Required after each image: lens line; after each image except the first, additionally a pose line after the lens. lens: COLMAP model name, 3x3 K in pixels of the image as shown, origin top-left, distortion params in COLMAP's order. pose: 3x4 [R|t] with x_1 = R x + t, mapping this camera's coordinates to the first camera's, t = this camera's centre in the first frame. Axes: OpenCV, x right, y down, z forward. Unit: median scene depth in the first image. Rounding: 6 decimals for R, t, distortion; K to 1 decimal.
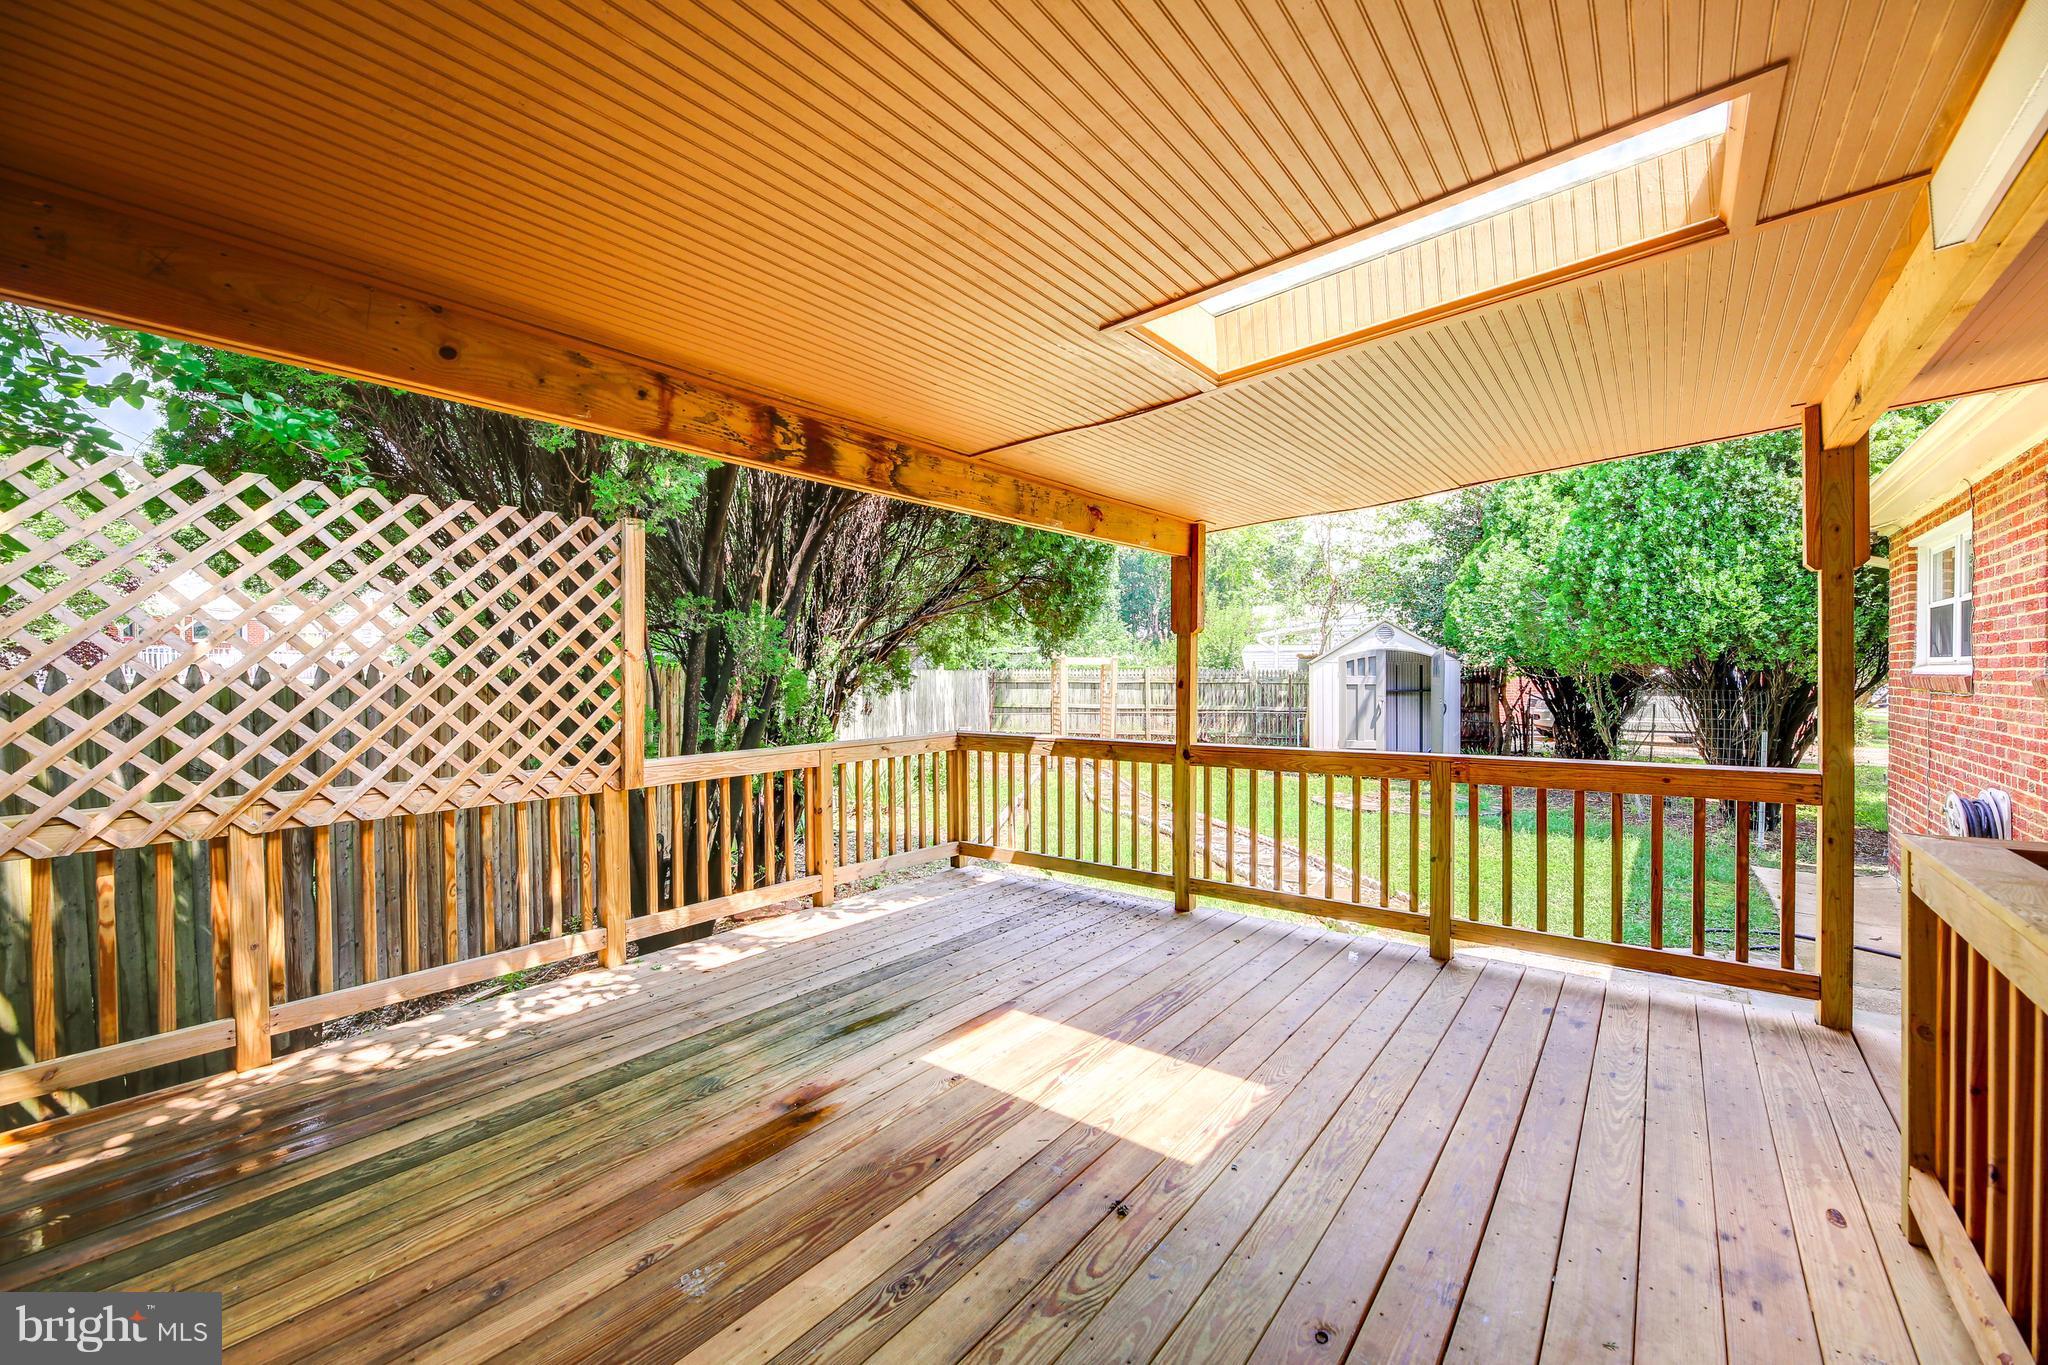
lens RADIAL K [[830.1, 0, 1027.6], [0, 830.1, 689.8], [0, 0, 1]] dist [0.001947, -0.000873]
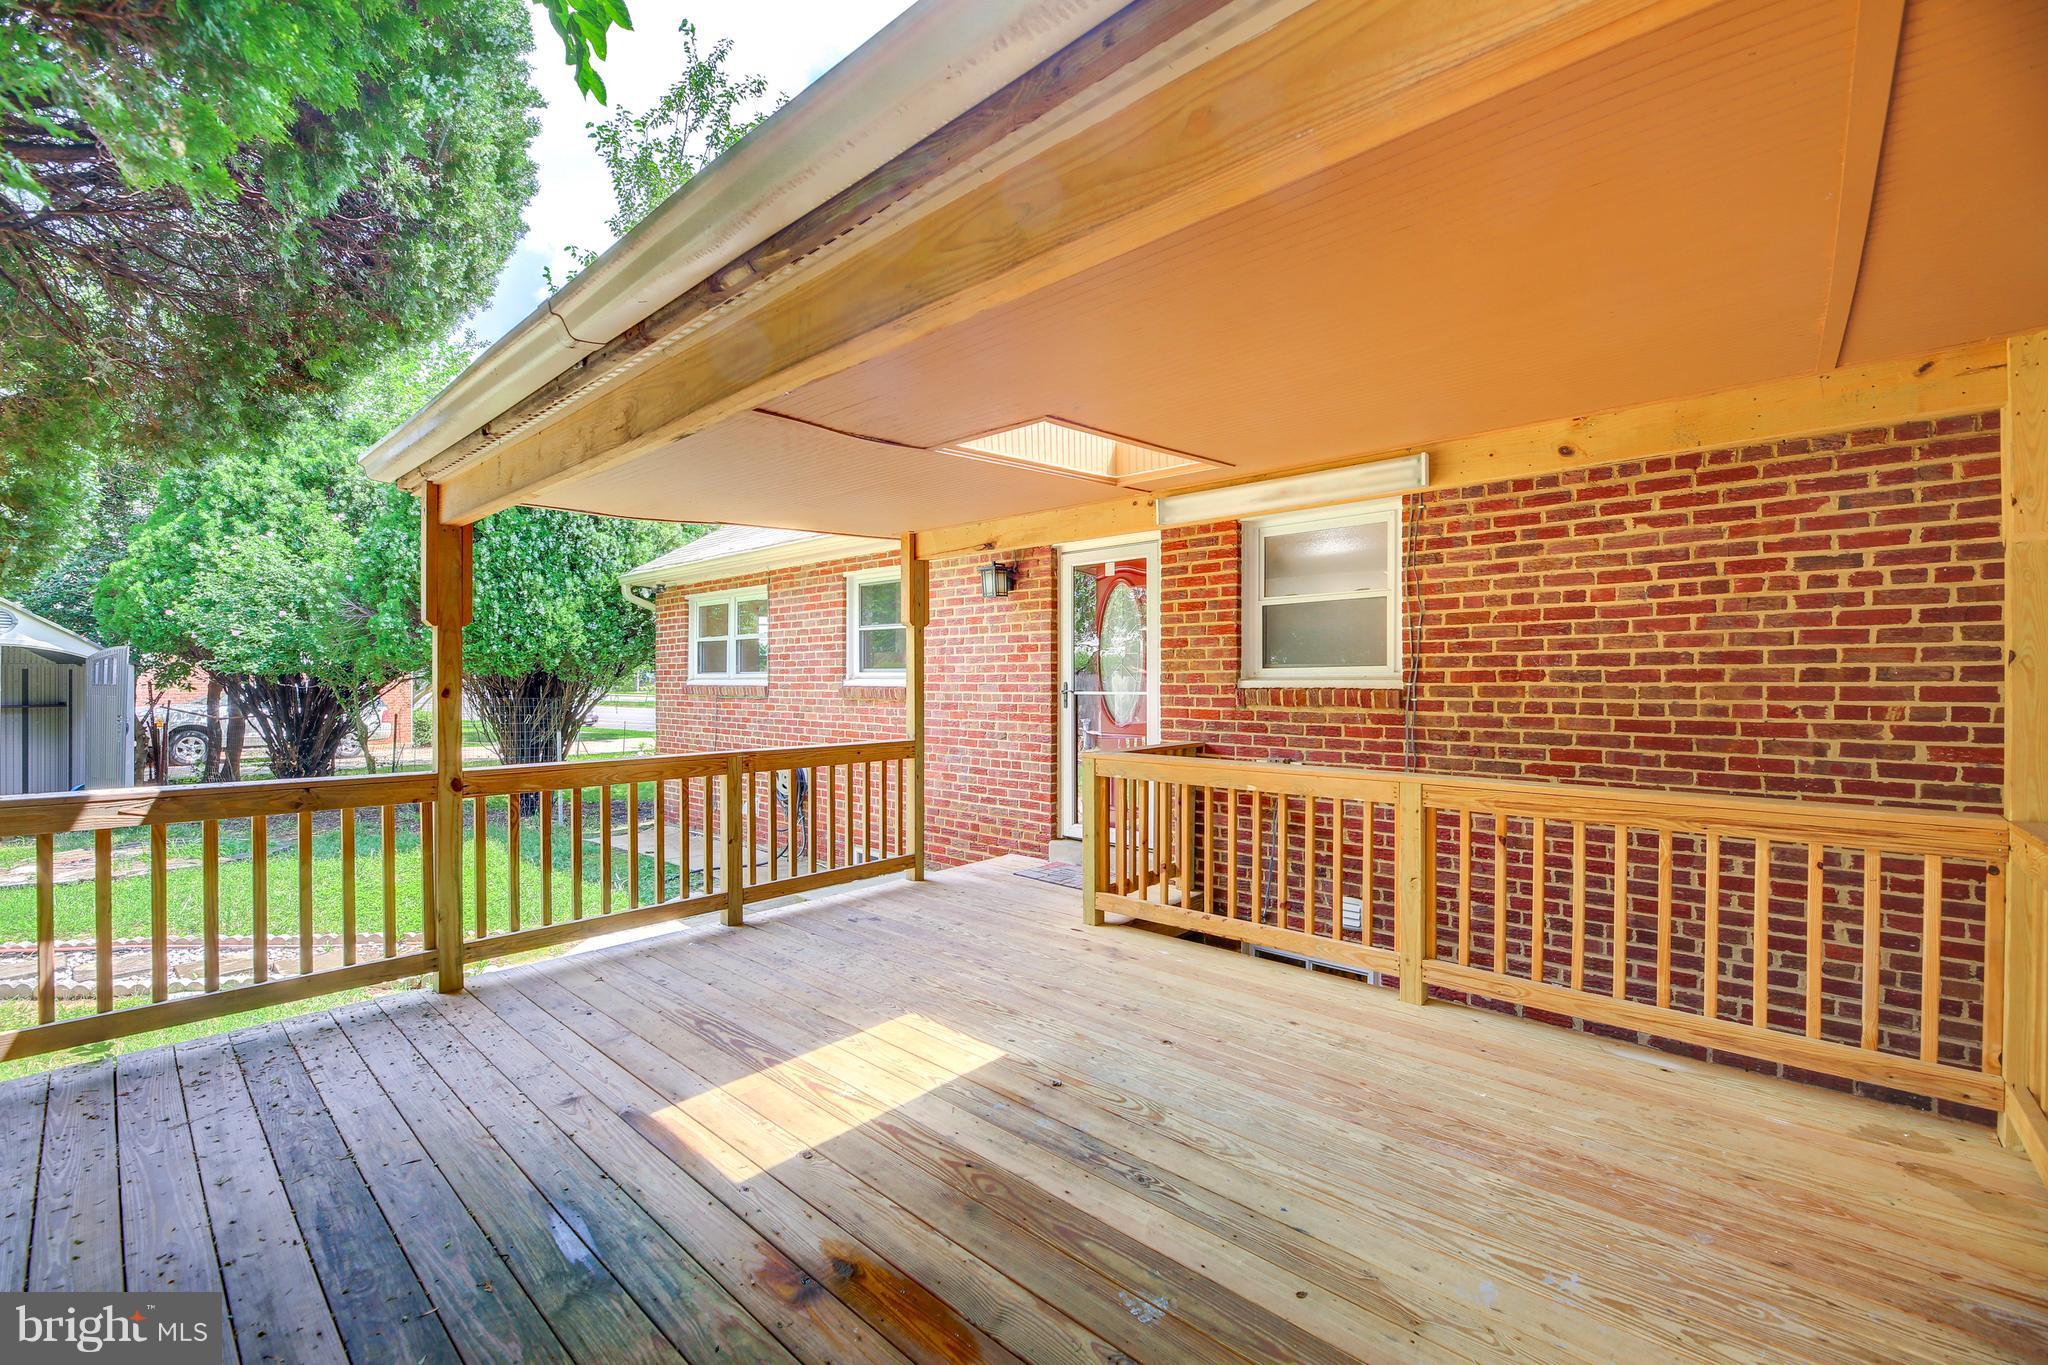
lens RADIAL K [[830.1, 0, 1029.1], [0, 830.1, 692.1], [0, 0, 1]] dist [0.001947, -0.000873]
pose [[0.072946, -0.003124, 0.997331, -0.311492], [0.014056, 0.999899, 0.002104, -0.001129], [-0.997237, 0.013865, 0.072983, 0.241080]]
